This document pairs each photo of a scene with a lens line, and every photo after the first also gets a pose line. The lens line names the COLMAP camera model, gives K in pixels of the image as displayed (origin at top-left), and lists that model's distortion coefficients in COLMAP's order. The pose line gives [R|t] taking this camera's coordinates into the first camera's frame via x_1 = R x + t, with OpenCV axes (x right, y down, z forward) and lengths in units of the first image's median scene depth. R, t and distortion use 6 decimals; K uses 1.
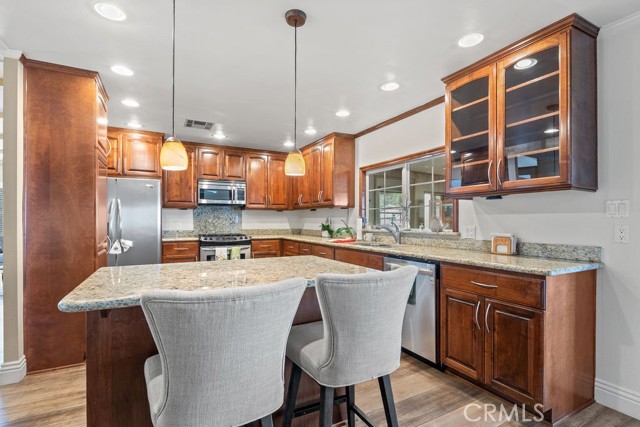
lens RADIAL K [[311.5, 0, 319.8], [0, 311.5, 221.2], [0, 0, 1]] dist [0.000216, -0.000057]
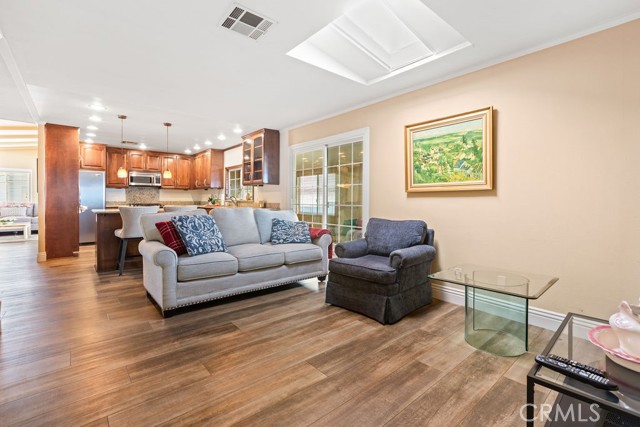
lens RADIAL K [[287.3, 0, 321.6], [0, 287.3, 203.3], [0, 0, 1]] dist [0.001818, 0.000337]
pose [[0.975345, 0.001093, 0.220683, 0.291031], [-0.003403, 0.999943, 0.010087, 0.023163], [-0.220660, -0.010589, 0.975293, -0.771643]]
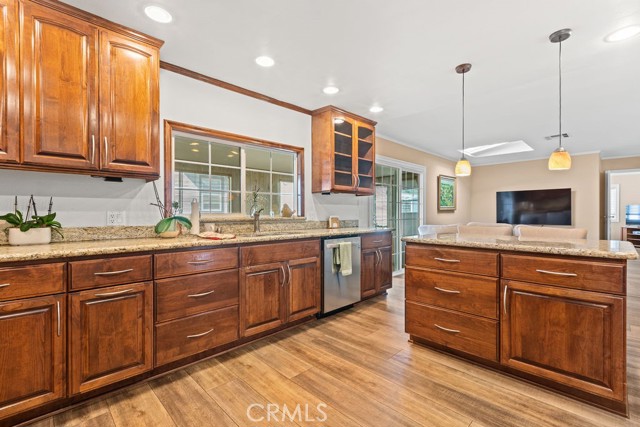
lens RADIAL K [[284.4, 0, 320.0], [0, 284.4, 213.5], [0, 0, 1]] dist [-0.000212, -0.000135]
pose [[-0.284745, -0.002930, 0.958599, -0.459117], [0.003519, 0.999985, 0.004101, 0.010569], [-0.958597, 0.004541, -0.284731, 0.797847]]
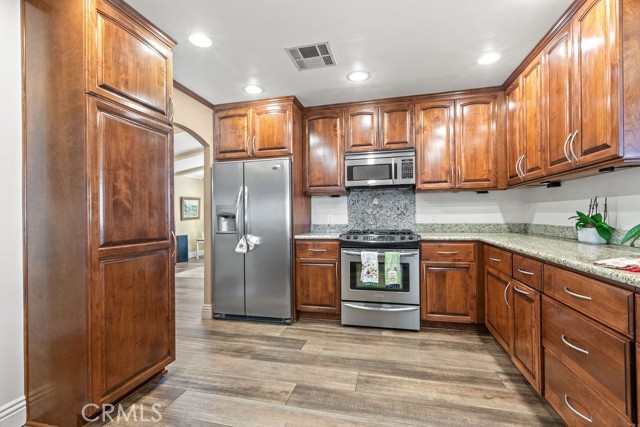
lens RADIAL K [[287.5, 0, 320.0], [0, 287.5, 213.5], [0, 0, 1]] dist [-0.000025, -0.000158]
pose [[0.743351, -0.016581, -0.668696, 0.008513], [0.012025, 0.999862, -0.011425, 0.011342], [0.668794, 0.000452, 0.743448, 0.487903]]
